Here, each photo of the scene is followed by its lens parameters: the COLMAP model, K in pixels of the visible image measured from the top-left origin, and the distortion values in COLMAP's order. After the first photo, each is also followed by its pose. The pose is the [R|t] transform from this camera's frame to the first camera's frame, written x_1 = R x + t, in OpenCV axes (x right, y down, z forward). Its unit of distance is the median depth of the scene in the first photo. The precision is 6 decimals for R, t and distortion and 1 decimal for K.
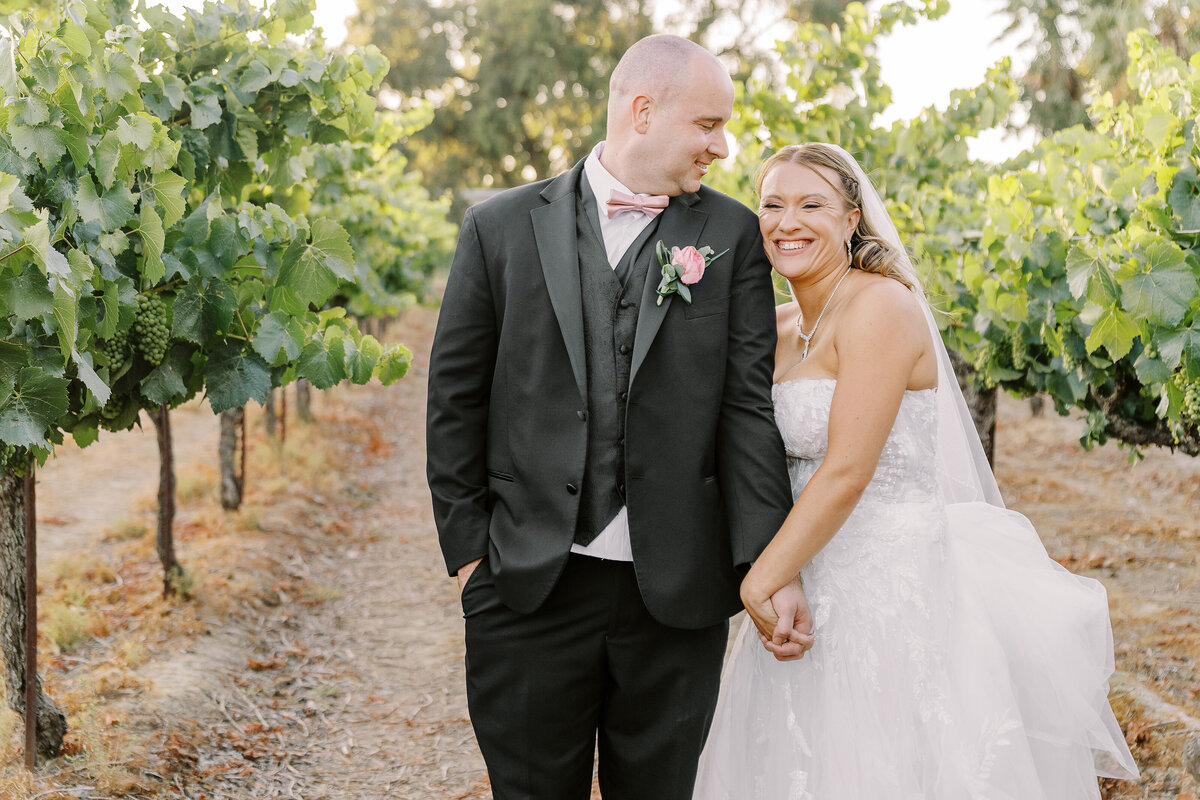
lens RADIAL K [[1711.4, 0, 600.0], [0, 1711.4, 400.0], [0, 0, 1]] dist [0.033055, 0.034269]
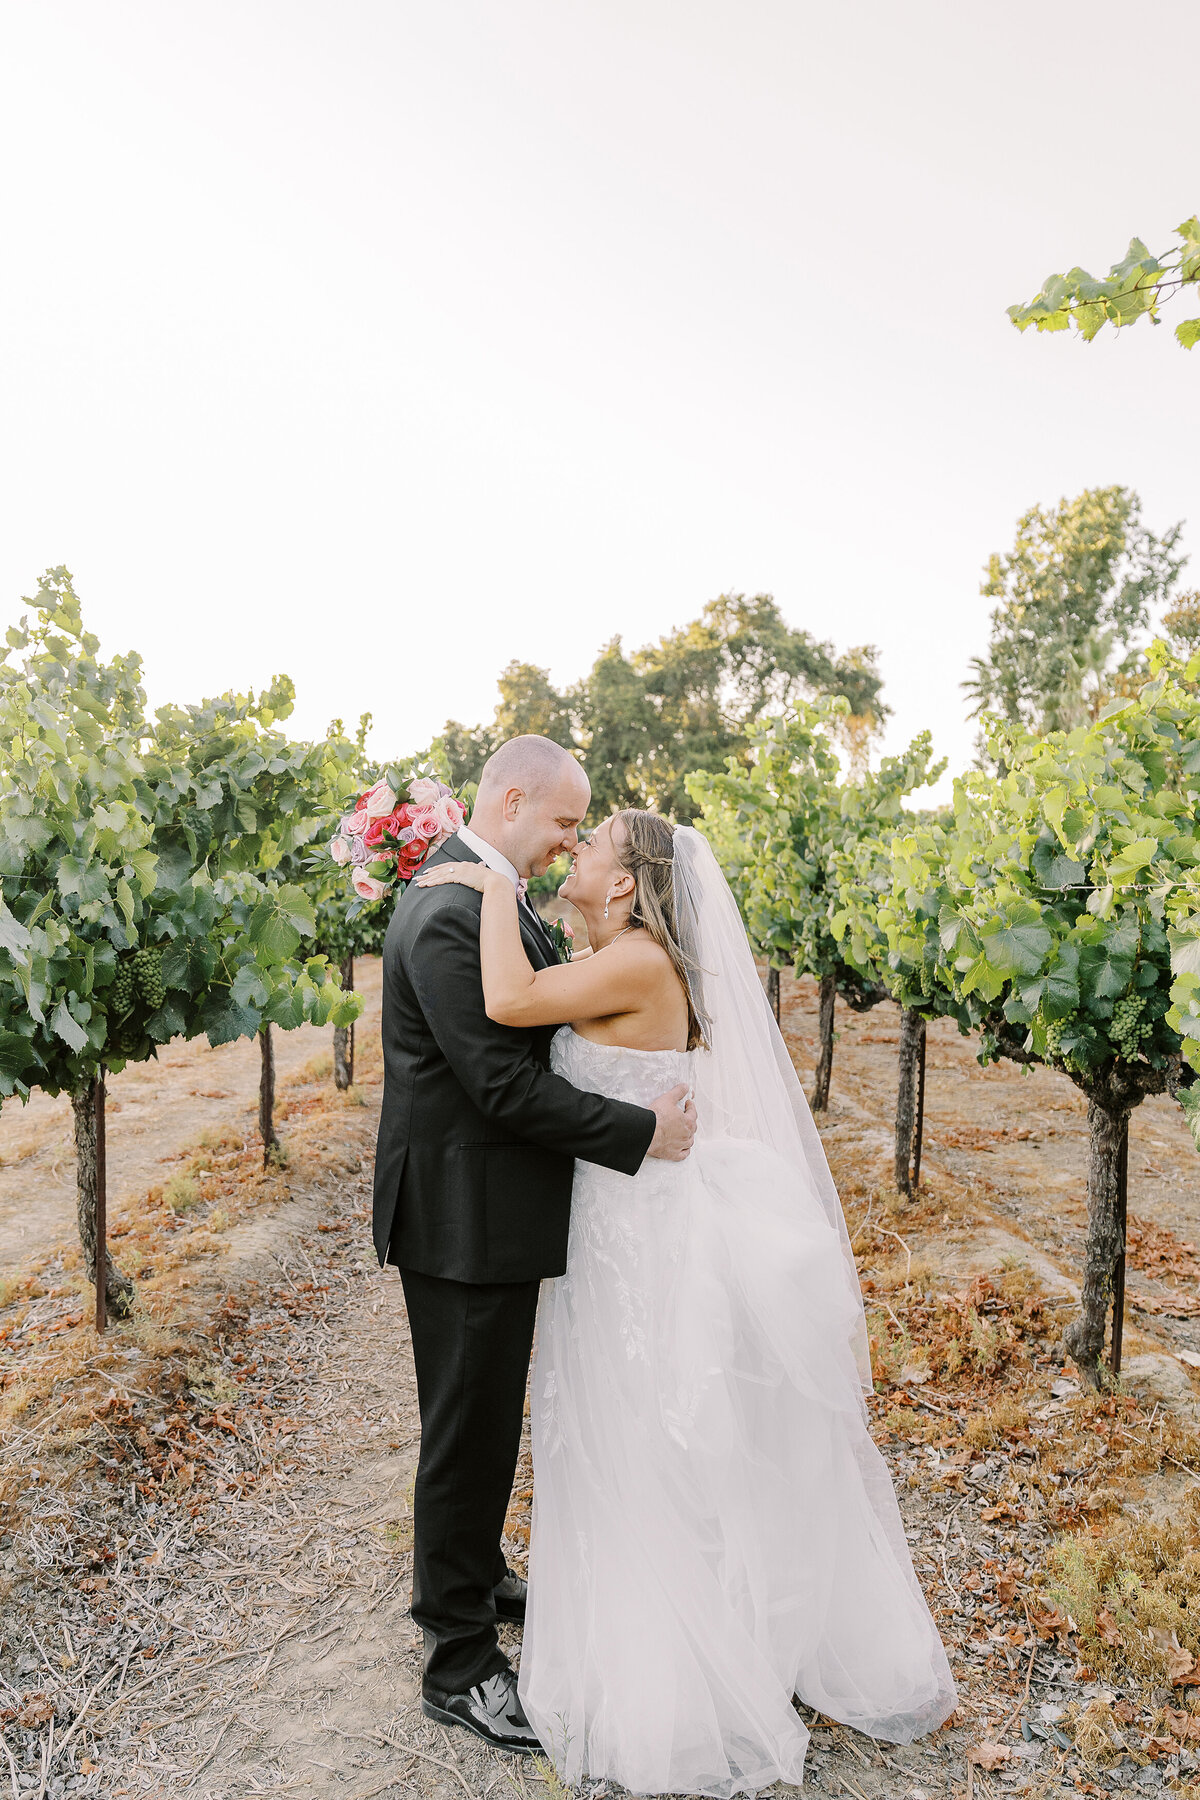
lens RADIAL K [[1257.9, 0, 594.6], [0, 1257.9, 897.4], [0, 0, 1]] dist [-0.020098, 0.018337]
pose [[0.997447, -0.006571, -0.071106, 0.068416], [0.001810, 0.997764, -0.066813, -0.026306], [0.071386, 0.066514, 0.995229, 0.094789]]
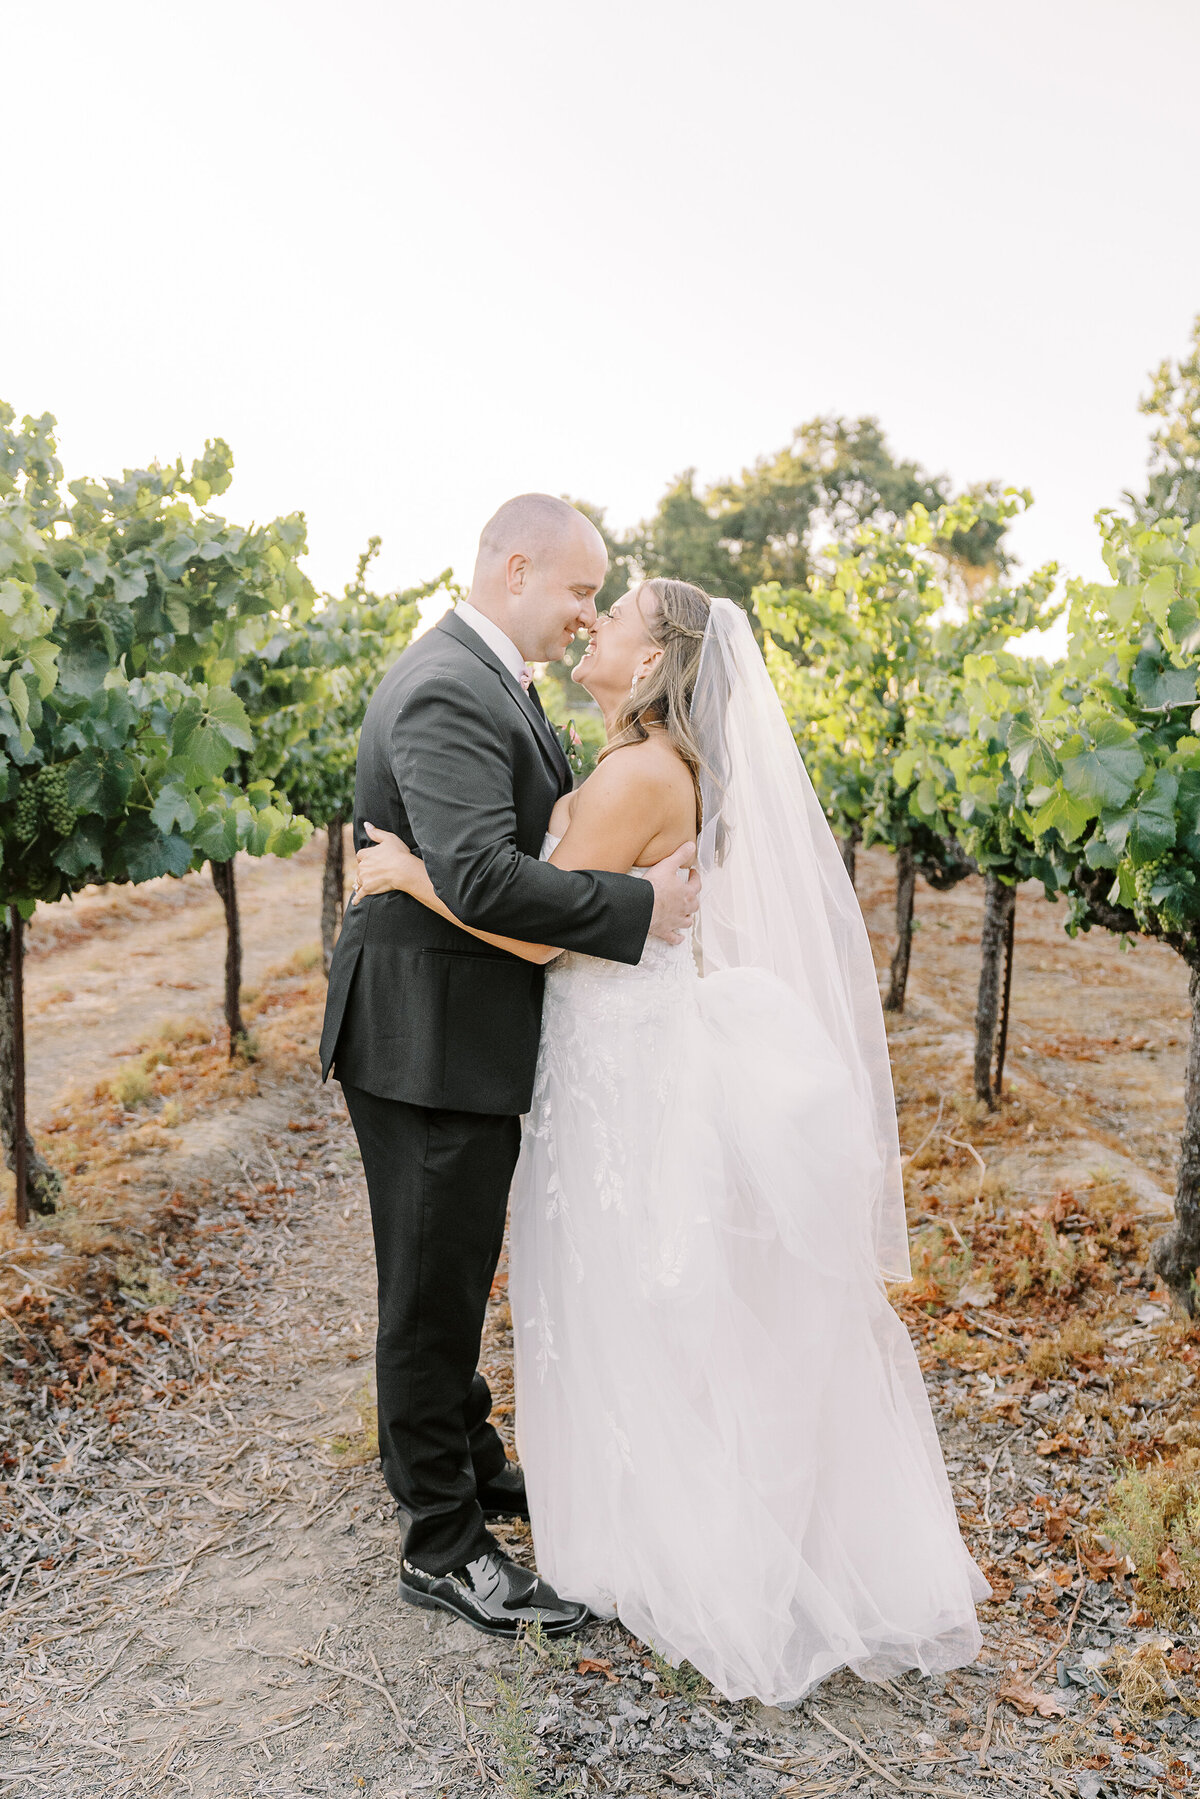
lens RADIAL K [[1491.4, 0, 604.1], [0, 1491.4, 887.6], [0, 0, 1]] dist [-0.006325, 0.018669]
pose [[0.994346, 0.011952, -0.105516, 0.094058], [-0.011777, 0.999928, 0.002283, 0.001691], [0.105536, -0.001027, 0.994415, 0.106565]]
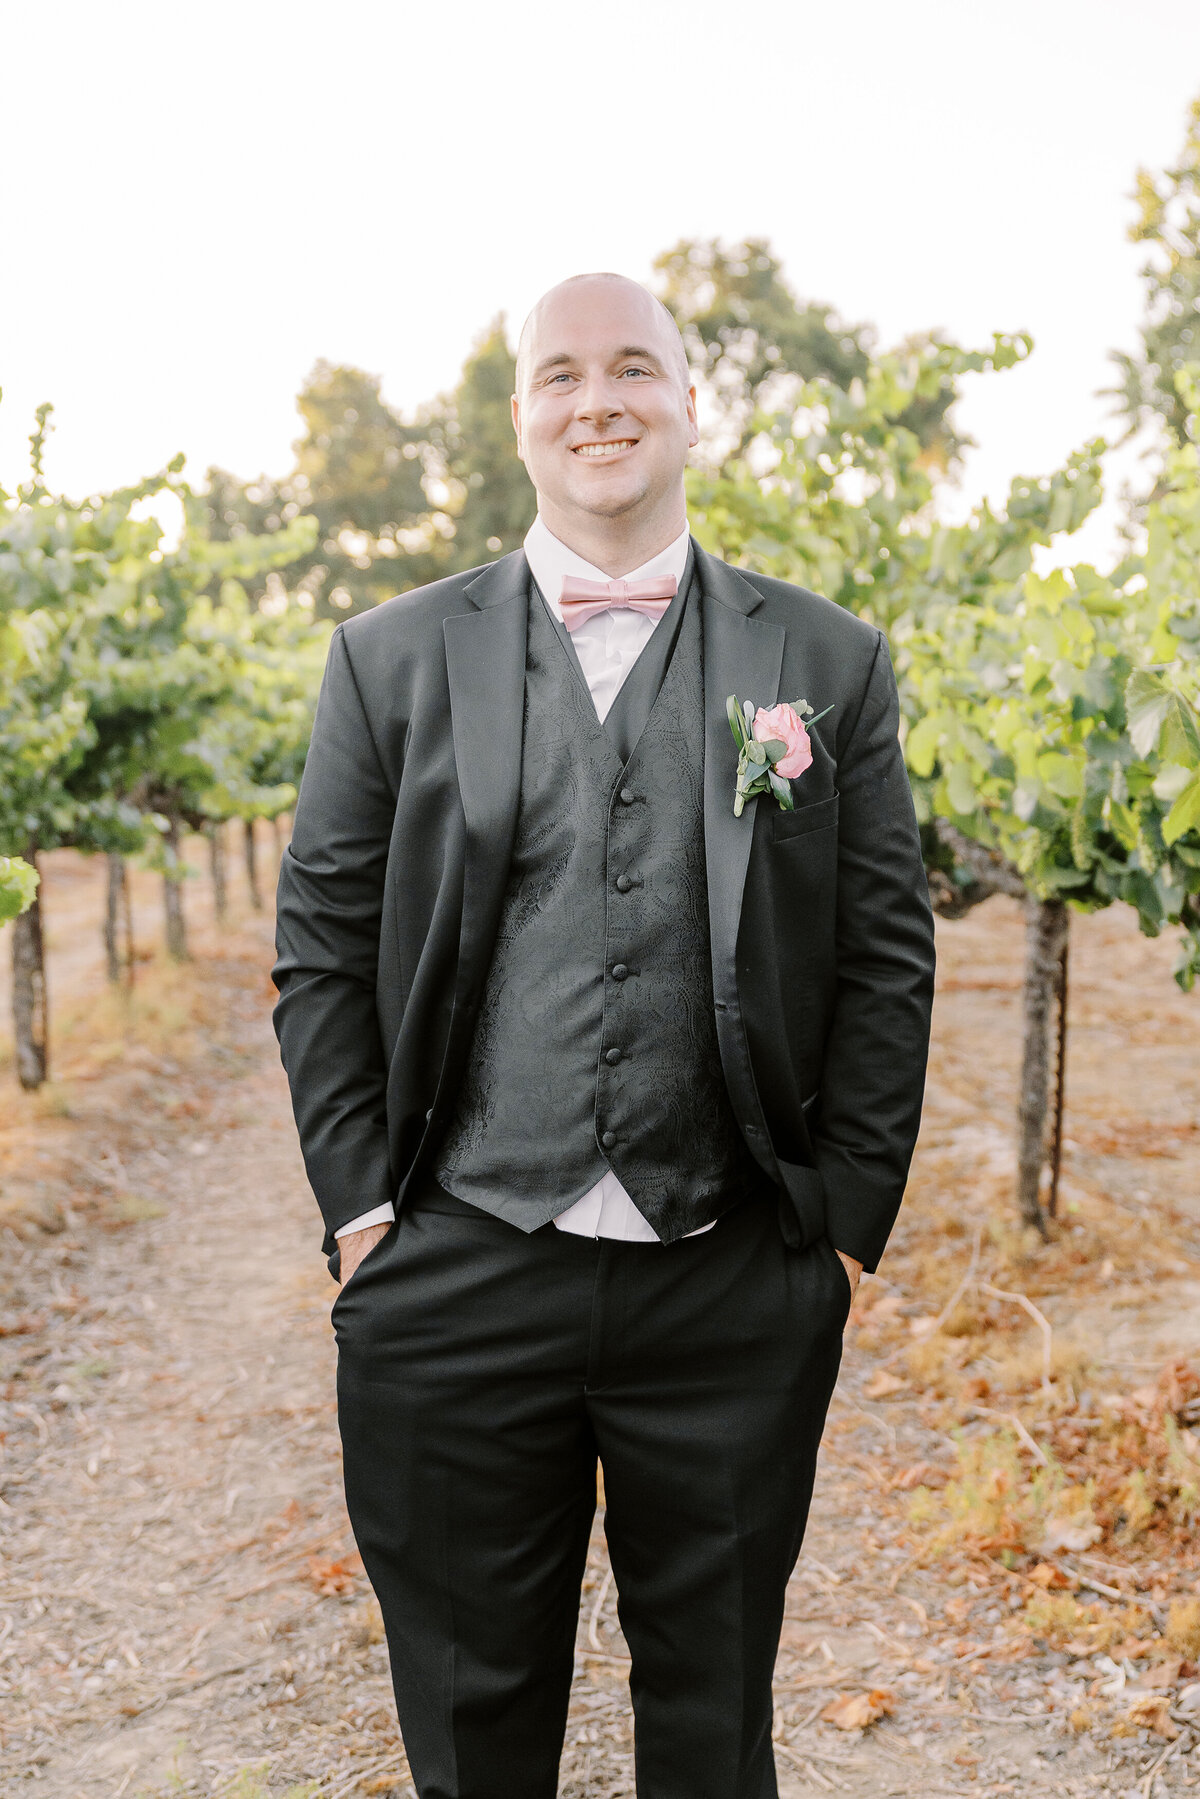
lens RADIAL K [[2134.4, 0, 657.2], [0, 2134.4, 974.6], [0, 0, 1]] dist [0.016615, 0.007766]
pose [[0.999560, -0.027555, 0.010985, 0.062882], [0.027231, 0.999219, 0.028650, -0.005025], [-0.011766, -0.028338, 0.999529, 0.158700]]
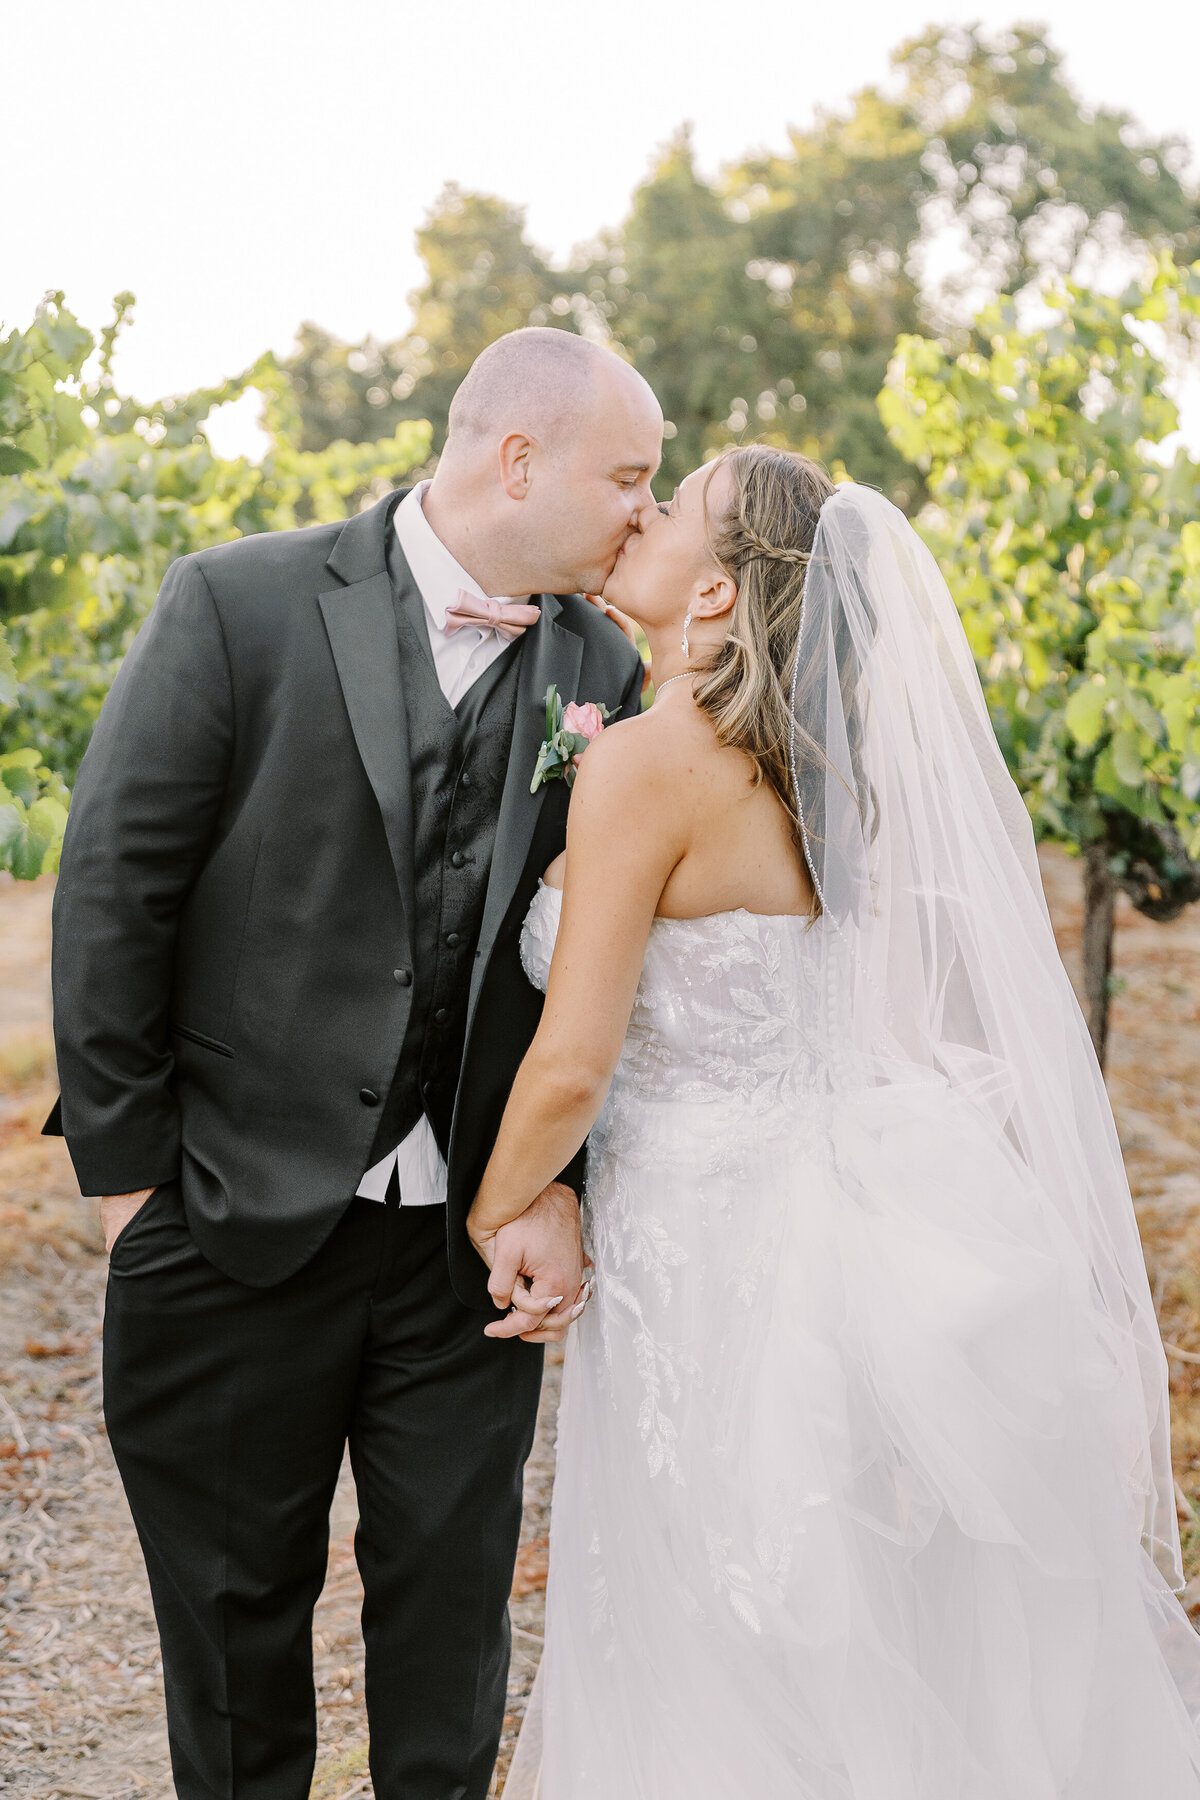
lens RADIAL K [[2846.9, 0, 607.4], [0, 2846.9, 980.1], [0, 0, 1]] dist [0.026792, 0.056053]
pose [[0.996684, -0.000568, -0.081369, 0.091575], [0.002158, 0.999808, 0.019459, 0.004248], [0.081342, -0.019570, 0.996494, 0.008505]]
